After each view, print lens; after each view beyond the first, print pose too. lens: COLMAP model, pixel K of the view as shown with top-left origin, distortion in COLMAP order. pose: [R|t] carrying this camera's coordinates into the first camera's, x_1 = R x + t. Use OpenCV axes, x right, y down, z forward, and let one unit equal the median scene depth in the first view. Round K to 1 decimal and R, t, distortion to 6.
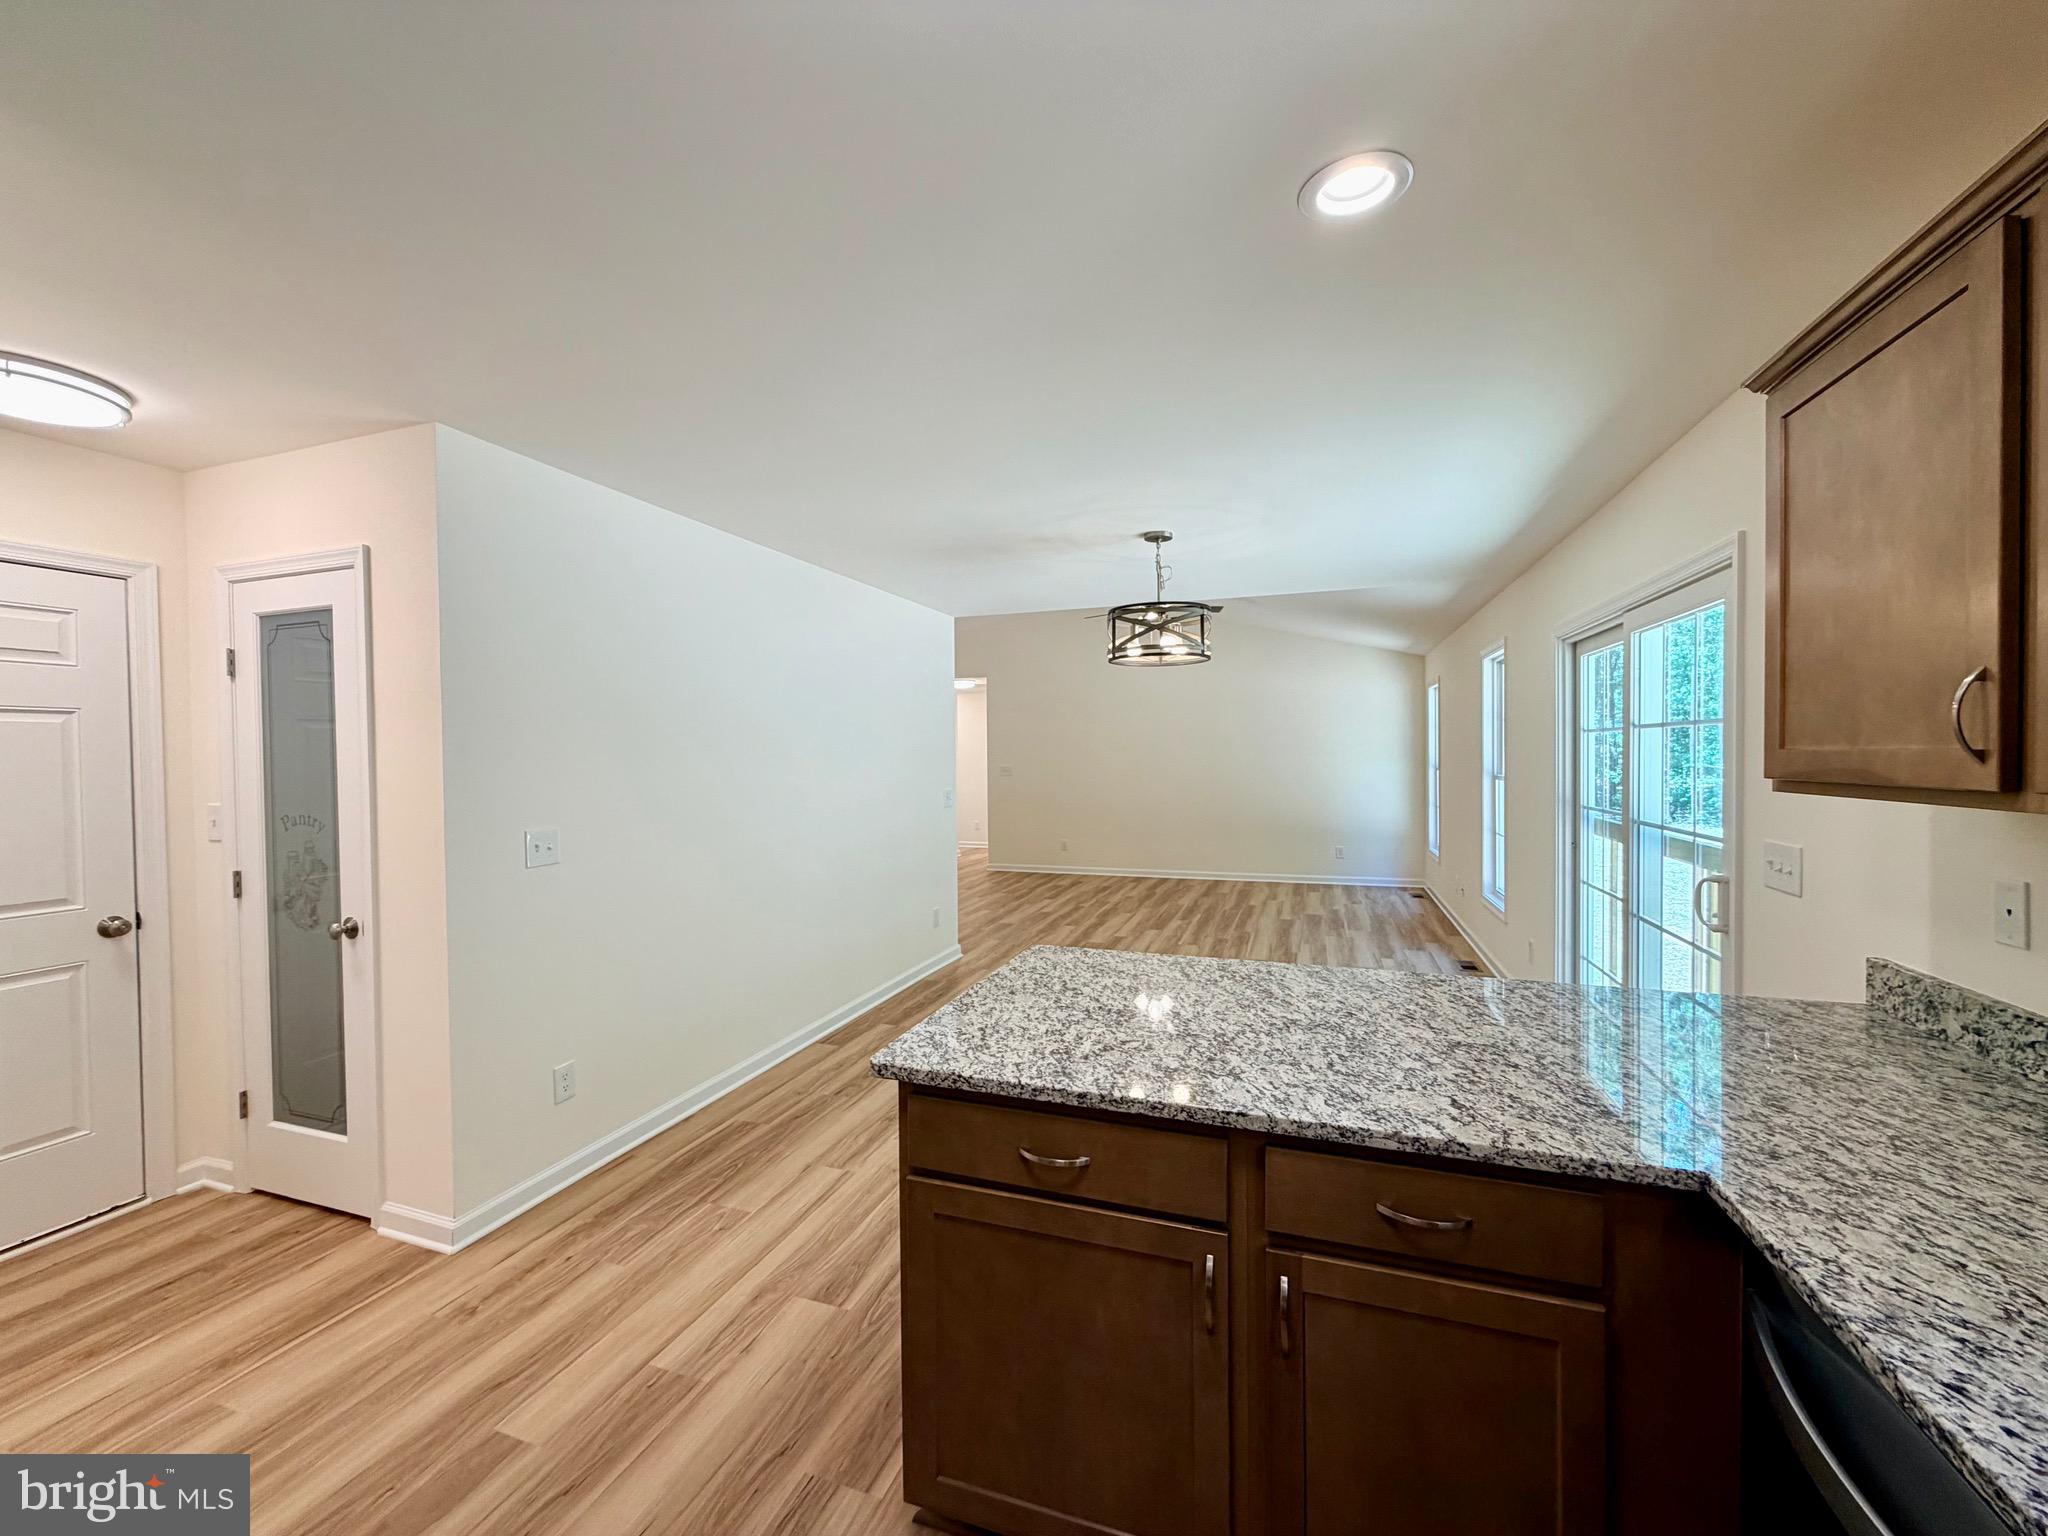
lens RADIAL K [[801.4, 0, 1023.4], [0, 801.4, 769.5], [0, 0, 1]] dist [0.000841, -0.000214]
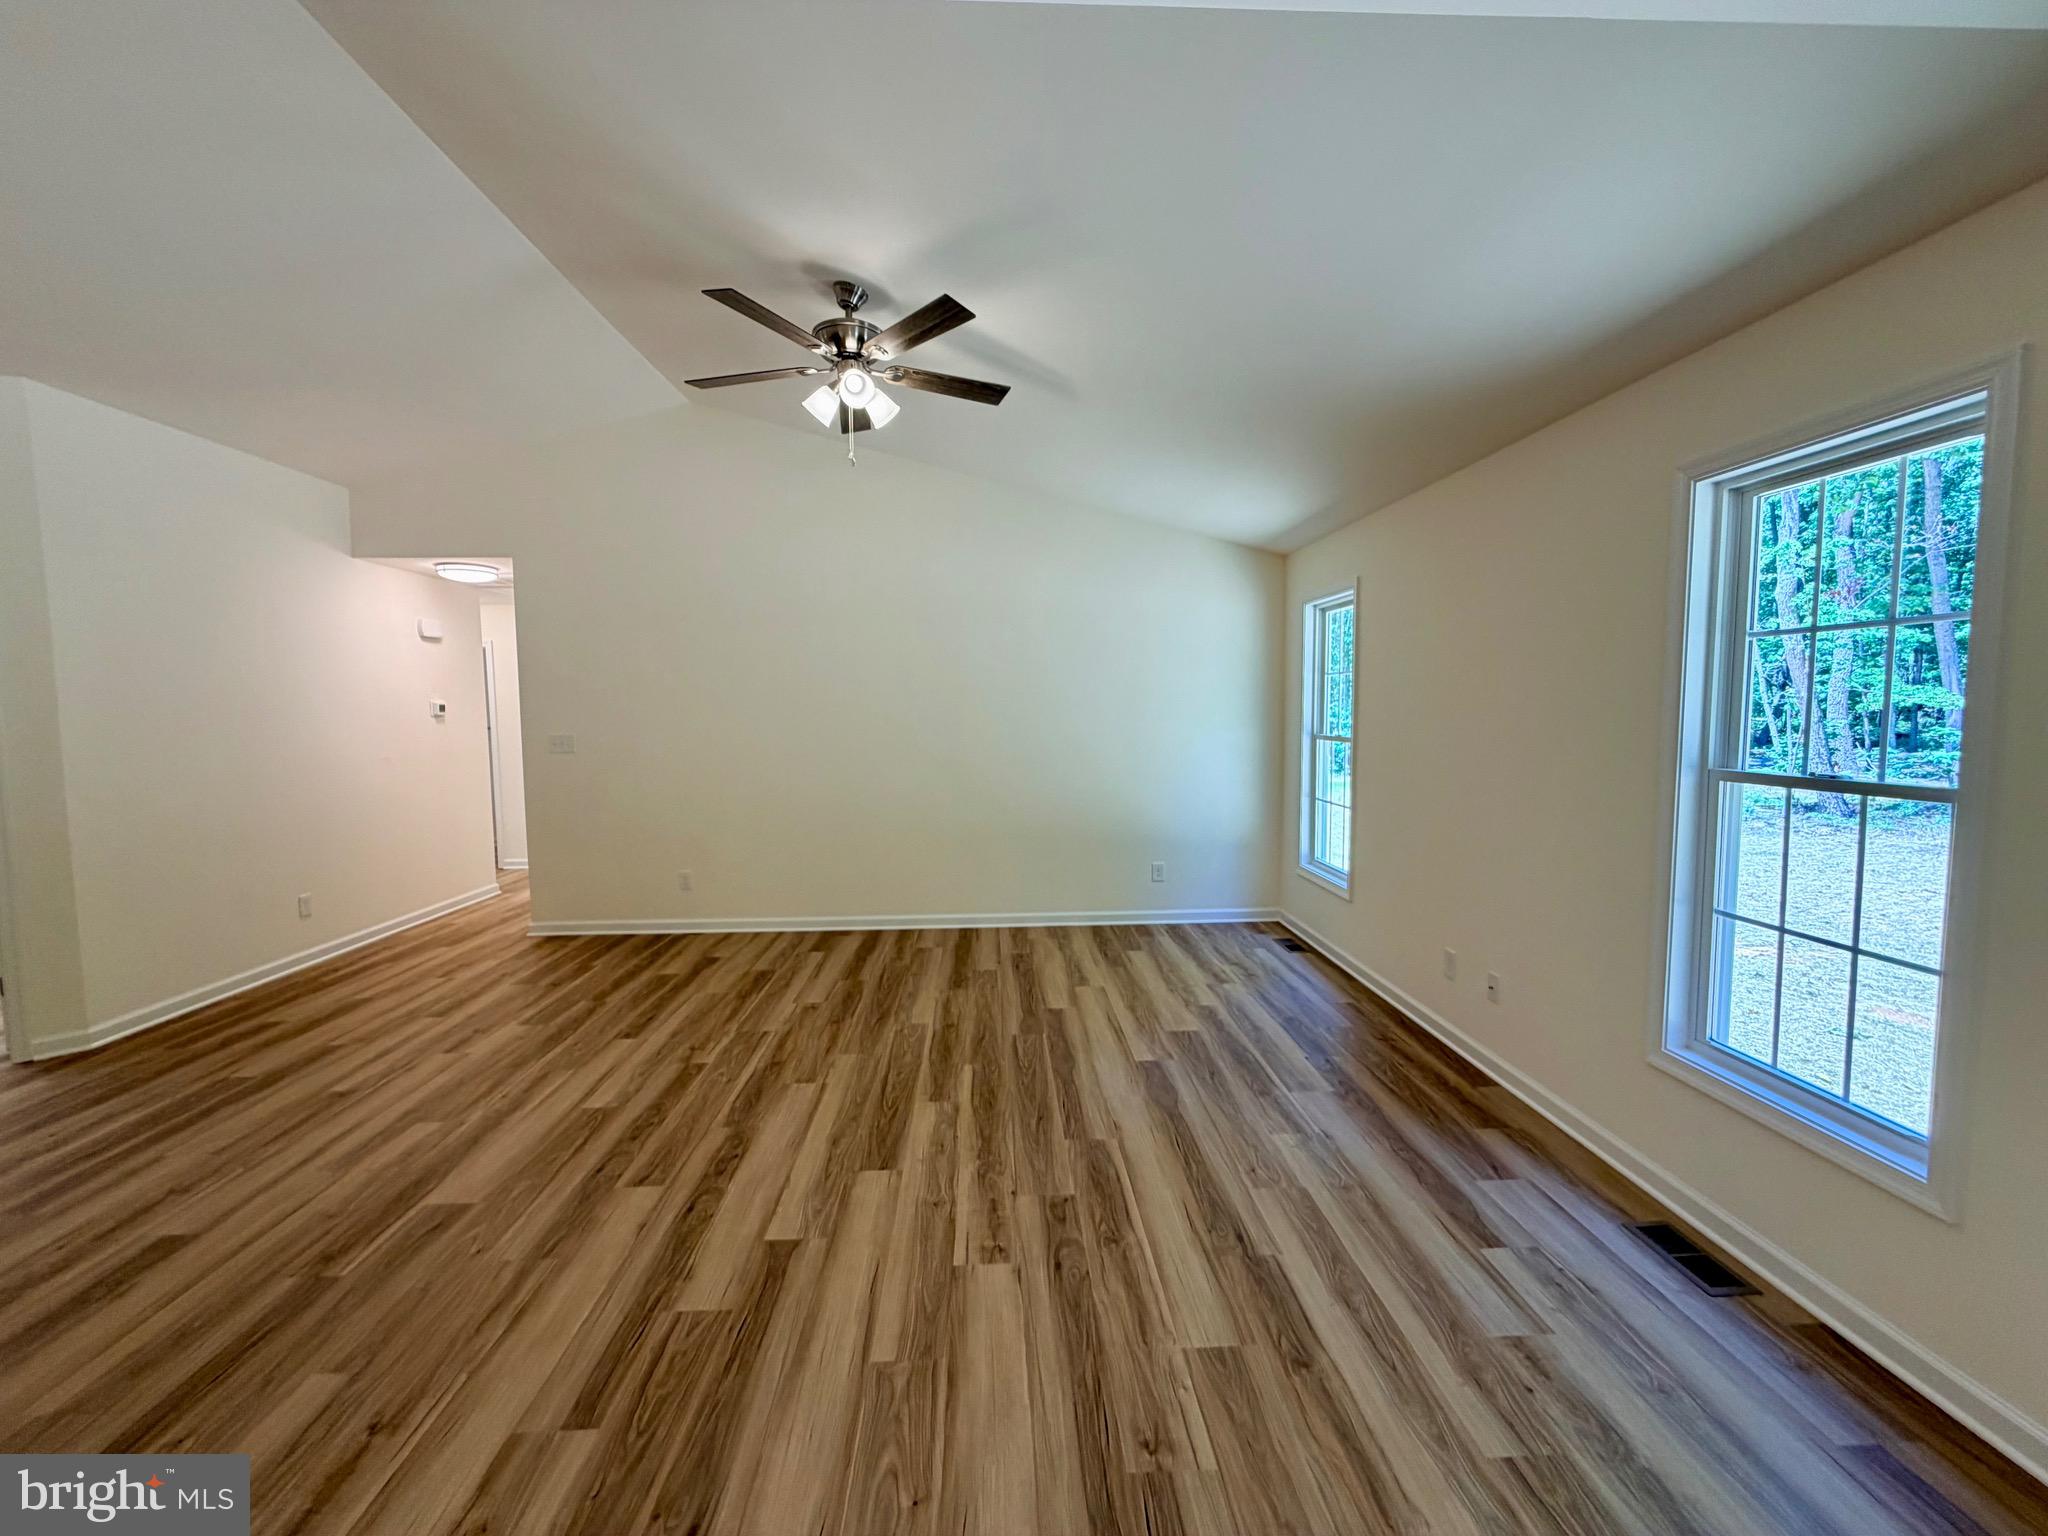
lens RADIAL K [[801.4, 0, 1023.4], [0, 801.4, 769.5], [0, 0, 1]] dist [0.000841, -0.000214]
pose [[0.923460, -0.033769, 0.382206, 0.066026], [0.011371, 0.998091, 0.060711, -0.013430], [-0.383527, -0.051718, 0.922081, 0.474716]]
